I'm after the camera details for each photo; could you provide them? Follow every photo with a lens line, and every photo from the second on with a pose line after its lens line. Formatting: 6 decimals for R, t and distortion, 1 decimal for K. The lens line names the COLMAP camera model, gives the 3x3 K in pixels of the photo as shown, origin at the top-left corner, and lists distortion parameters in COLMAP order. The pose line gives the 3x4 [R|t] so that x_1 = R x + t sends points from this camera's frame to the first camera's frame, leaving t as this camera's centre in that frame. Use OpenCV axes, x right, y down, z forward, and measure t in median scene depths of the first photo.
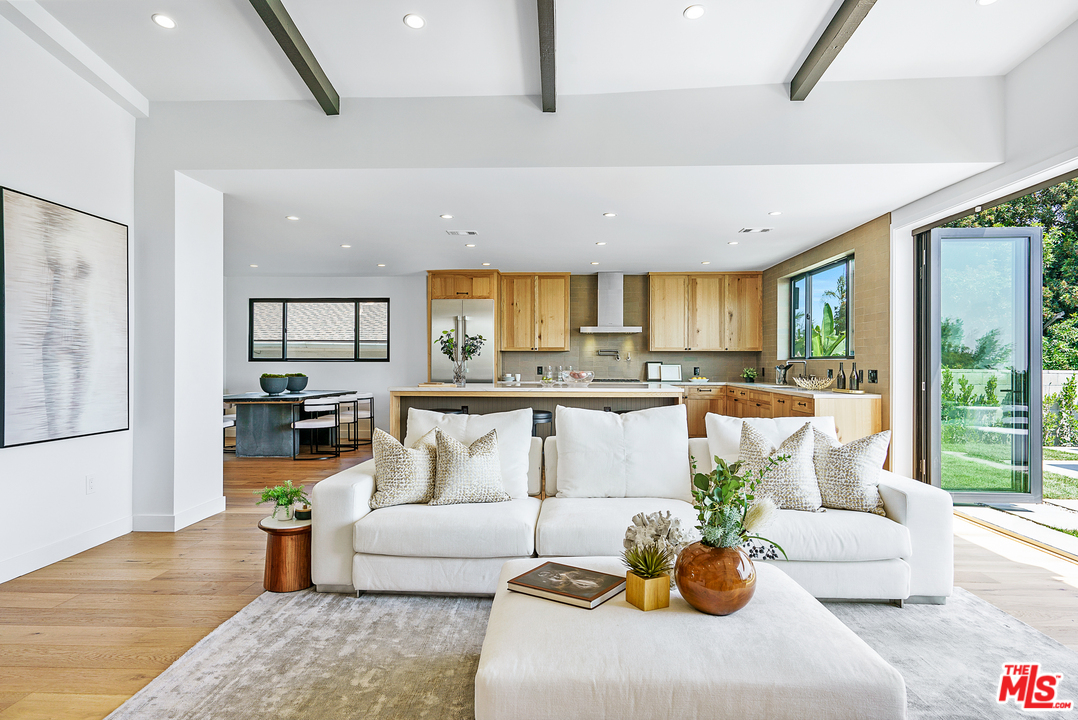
lens RADIAL K [[625.3, 0, 539.0], [0, 625.3, 360.0], [0, 0, 1]] dist [0.000659, 0.000254]
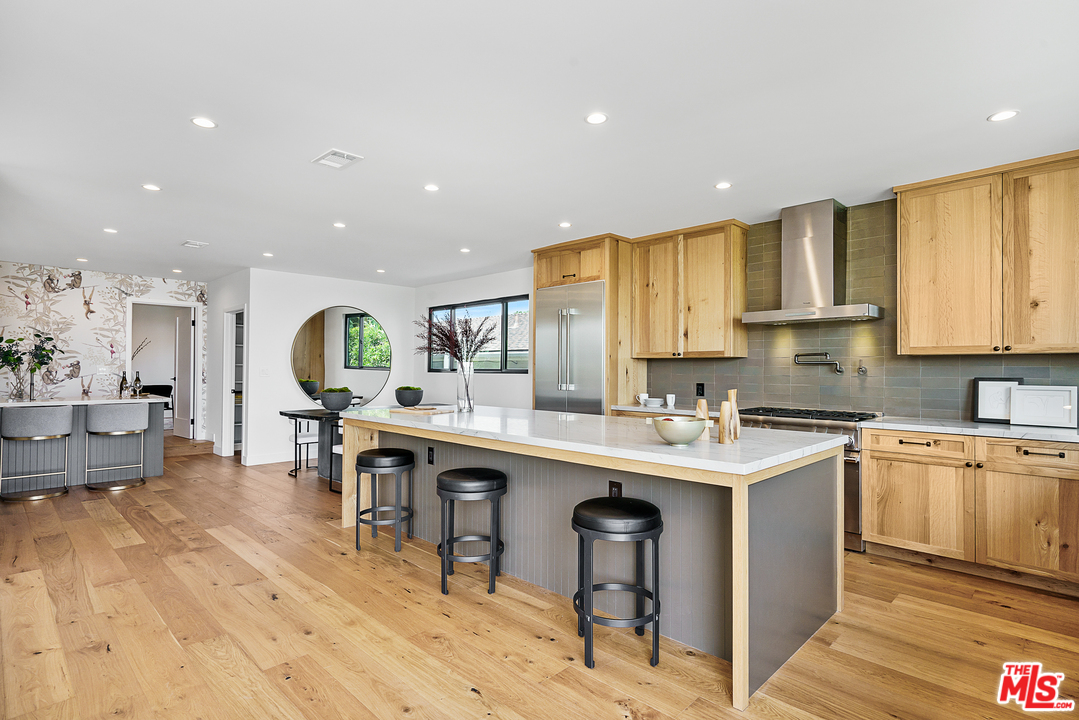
lens RADIAL K [[549.5, 0, 539.5], [0, 549.5, 360.0], [0, 0, 1]] dist [0.002470, 0.000527]
pose [[0.736375, -0.009159, -0.676512, 0.259041], [-0.000568, 0.999900, -0.014156, -0.004610], [0.676574, 0.010809, 0.736296, 0.518451]]
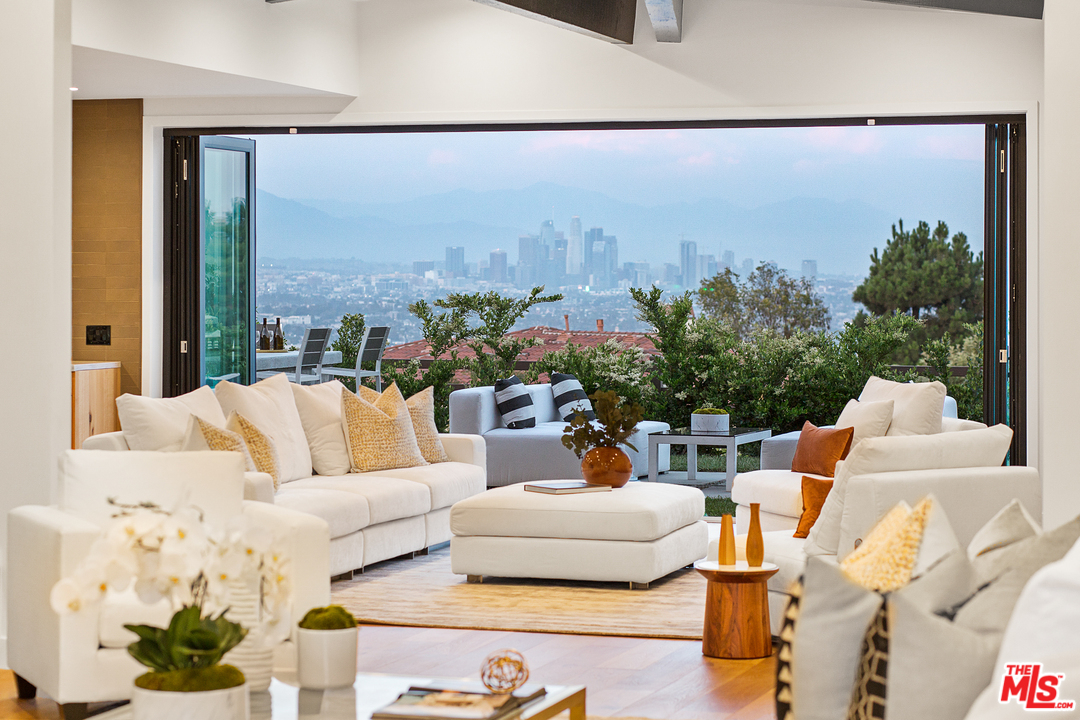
lens RADIAL K [[2524.8, 0, 540.0], [0, 2524.8, 360.0], [0, 0, 1]] dist [-0.040522, 0.103442]
pose [[0.260735, -0.034870, 0.964781, -1.214793], [-0.005796, 0.999273, 0.037682, -0.032135], [-0.965393, -0.015417, 0.260343, -0.094966]]
